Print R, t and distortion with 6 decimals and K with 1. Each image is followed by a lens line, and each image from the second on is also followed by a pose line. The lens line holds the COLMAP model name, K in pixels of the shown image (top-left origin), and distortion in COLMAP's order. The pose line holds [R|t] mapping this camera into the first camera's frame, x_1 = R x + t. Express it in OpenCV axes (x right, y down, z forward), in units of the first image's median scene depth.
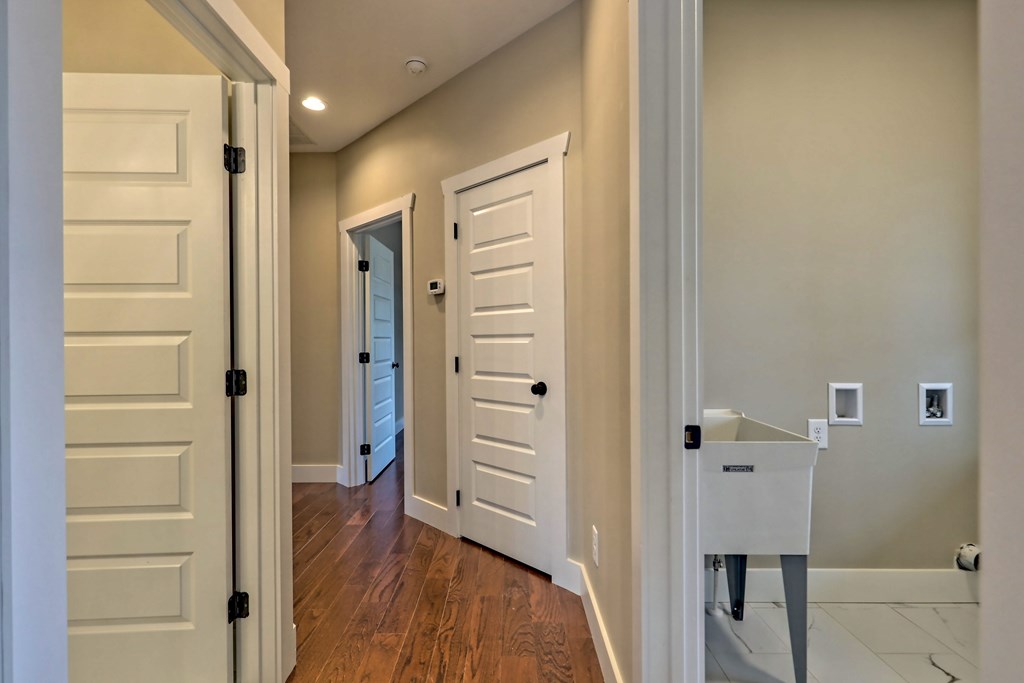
lens RADIAL K [[472.2, 0, 515.7], [0, 472.2, 339.2], [0, 0, 1]] dist [-0.000416, -0.000167]
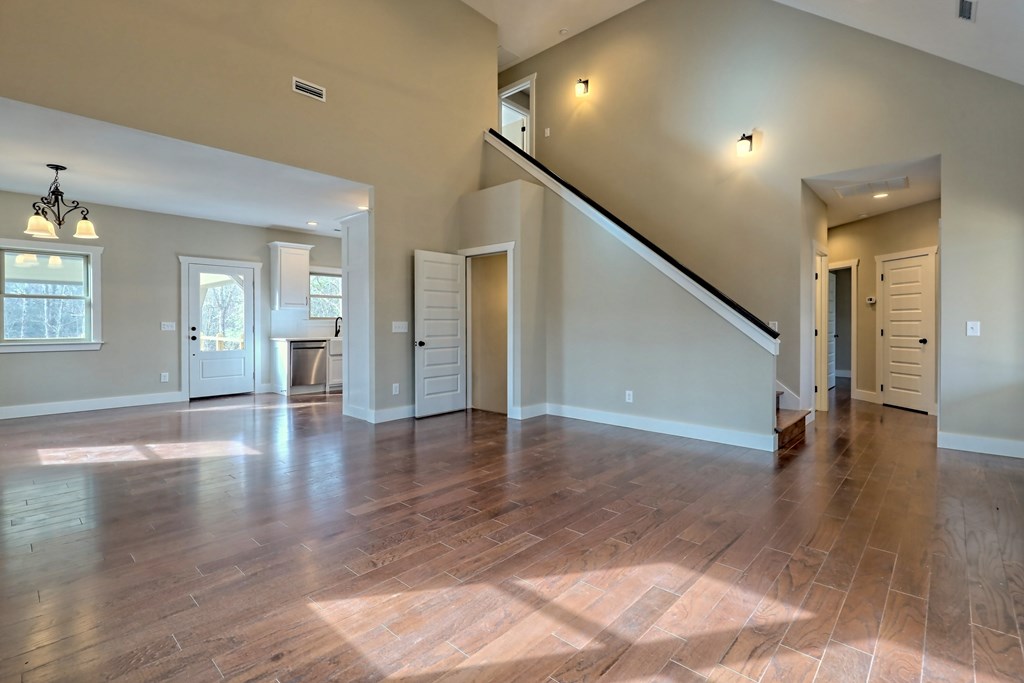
lens RADIAL K [[471.9, 0, 512.0], [0, 471.9, 324.9], [0, 0, 1]] dist [0.002209, -0.000021]
pose [[0.723007, 0.011354, -0.690747, 0.170028], [-0.006265, 0.999932, 0.009879, 0.003091], [0.690812, -0.002815, 0.723029, -1.984579]]
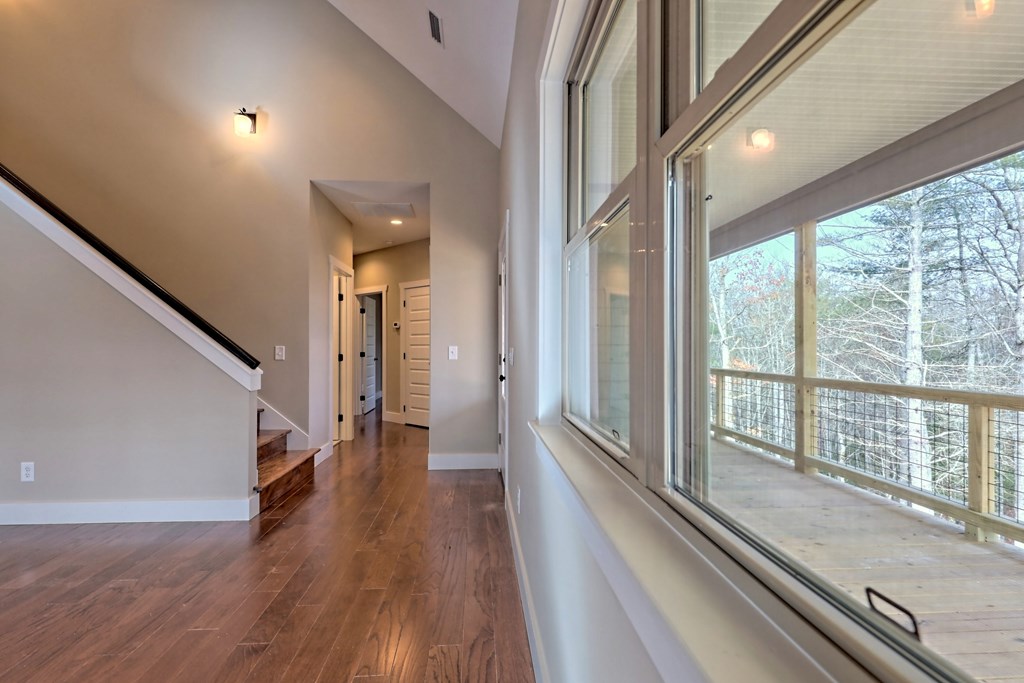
lens RADIAL K [[467.9, 0, 507.6], [0, 467.9, 342.6], [0, 0, 1]] dist [-0.000904, -0.000310]
pose [[0.998567, 0.008363, 0.052862, 0.286179], [-0.007926, 0.999933, -0.008470, -0.001614], [-0.052930, 0.008039, 0.998566, -1.493545]]
